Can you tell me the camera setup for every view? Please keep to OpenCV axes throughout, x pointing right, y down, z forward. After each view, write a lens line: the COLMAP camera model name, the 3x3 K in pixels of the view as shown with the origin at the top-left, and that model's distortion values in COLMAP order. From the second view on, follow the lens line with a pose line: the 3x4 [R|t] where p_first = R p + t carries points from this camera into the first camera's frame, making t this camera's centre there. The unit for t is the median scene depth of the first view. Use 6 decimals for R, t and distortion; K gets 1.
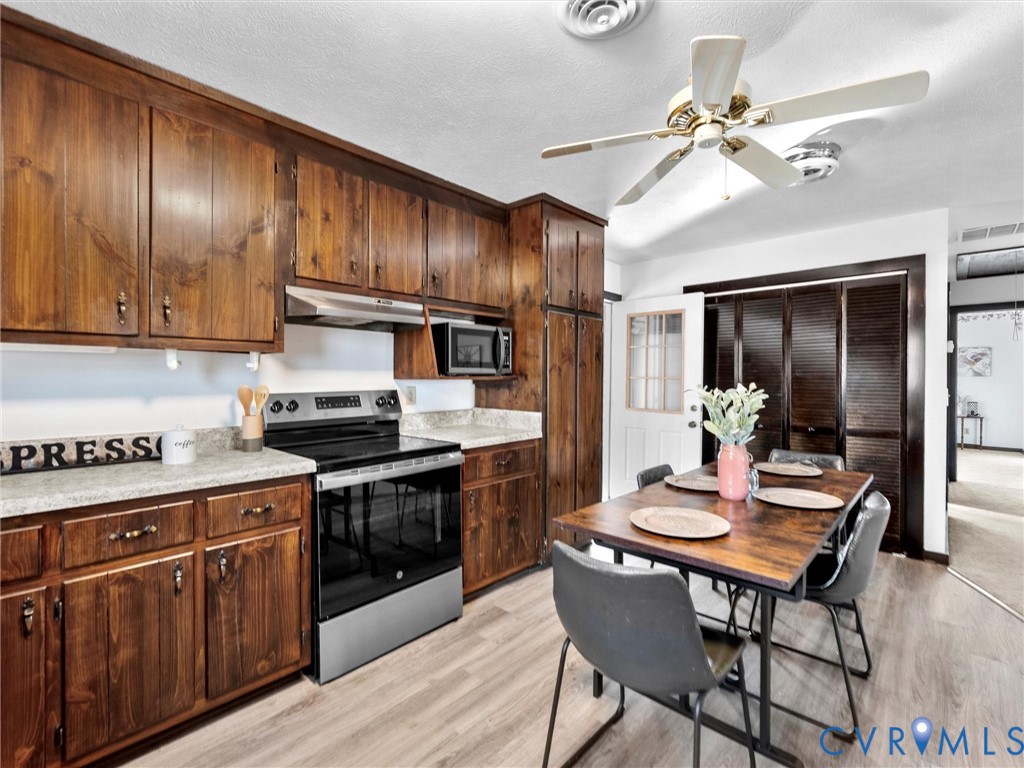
lens RADIAL K [[456.0, 0, 509.4], [0, 456.0, 372.9], [0, 0, 1]] dist [0.000986, 0.000446]
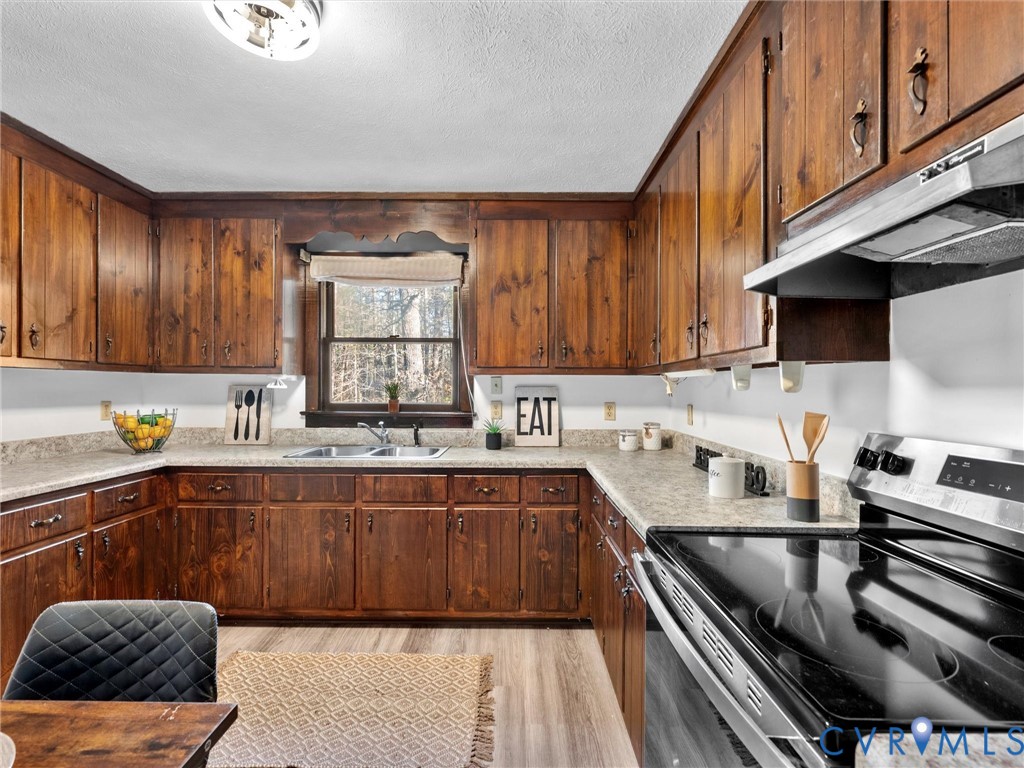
lens RADIAL K [[416.5, 0, 512.0], [0, 416.5, 384.0], [0, 0, 1]] dist [-0.003120, 0.000145]
pose [[0.740719, -0.001465, 0.671813, -0.456305], [0.005879, 0.999973, -0.004301, -0.003747], [-0.671789, 0.007135, 0.740708, -0.479645]]
